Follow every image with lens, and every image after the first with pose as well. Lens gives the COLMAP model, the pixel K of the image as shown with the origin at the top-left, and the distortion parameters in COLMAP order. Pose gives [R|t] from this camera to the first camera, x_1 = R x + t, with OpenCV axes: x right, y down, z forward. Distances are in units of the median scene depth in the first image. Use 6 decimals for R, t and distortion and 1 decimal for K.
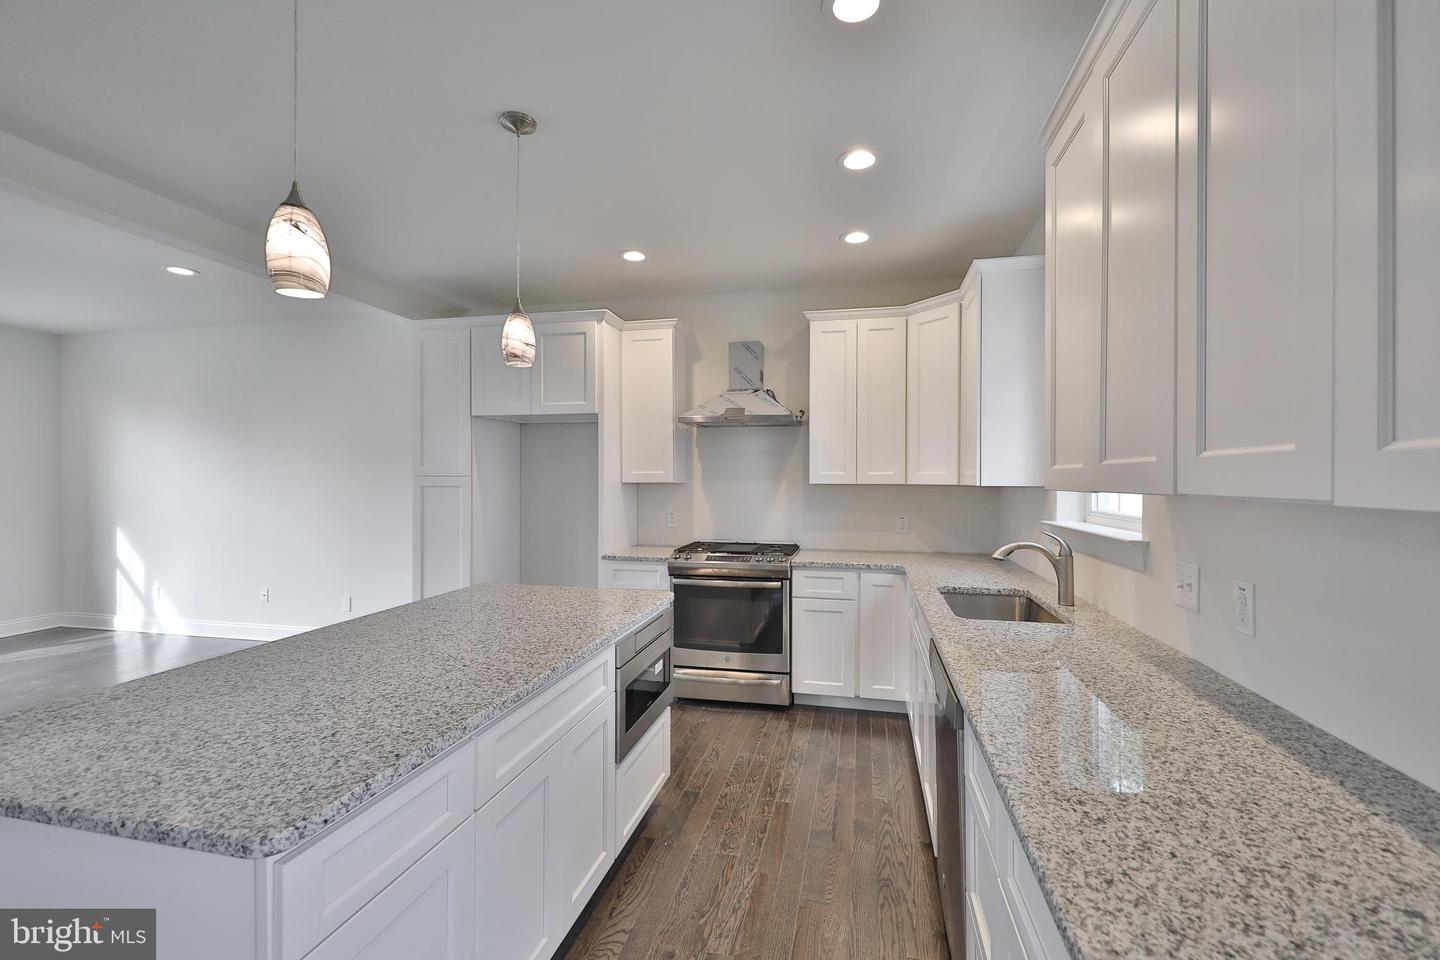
lens RADIAL K [[623.8, 0, 720.0], [0, 623.8, 480.0], [0, 0, 1]] dist [0.005222, -0.000021]
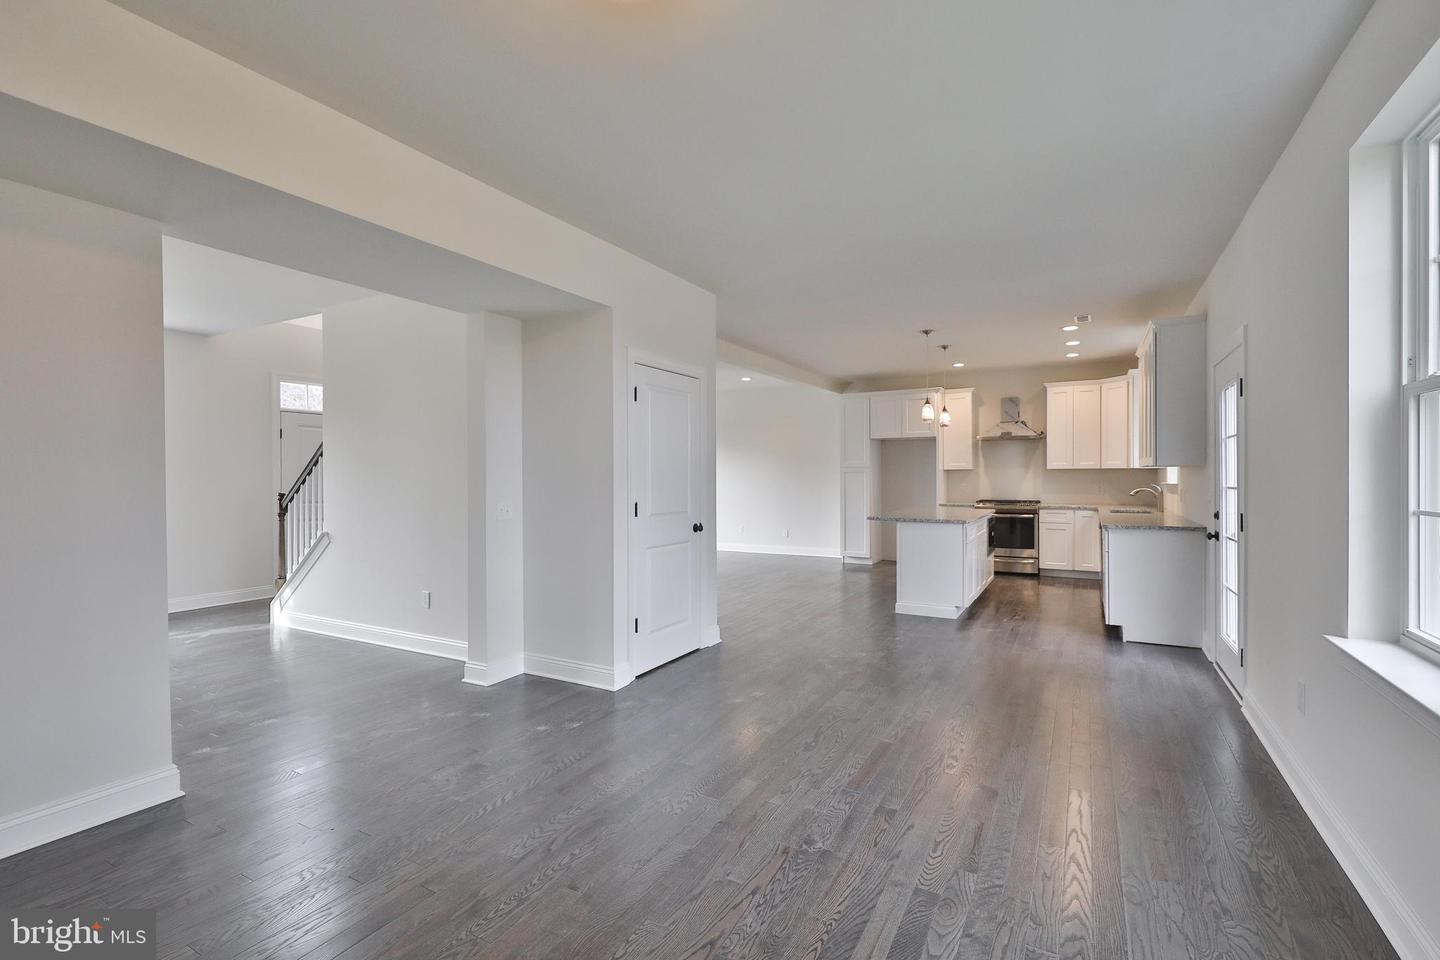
lens RADIAL K [[647.9, 0, 720.0], [0, 647.9, 480.0], [0, 0, 1]] dist [-0.000745, -0.000013]
pose [[0.960213, -0.004197, -0.279236, -0.287012], [0.005857, 0.999970, 0.005108, 0.024980], [0.279206, -0.006540, 0.960209, -1.305322]]
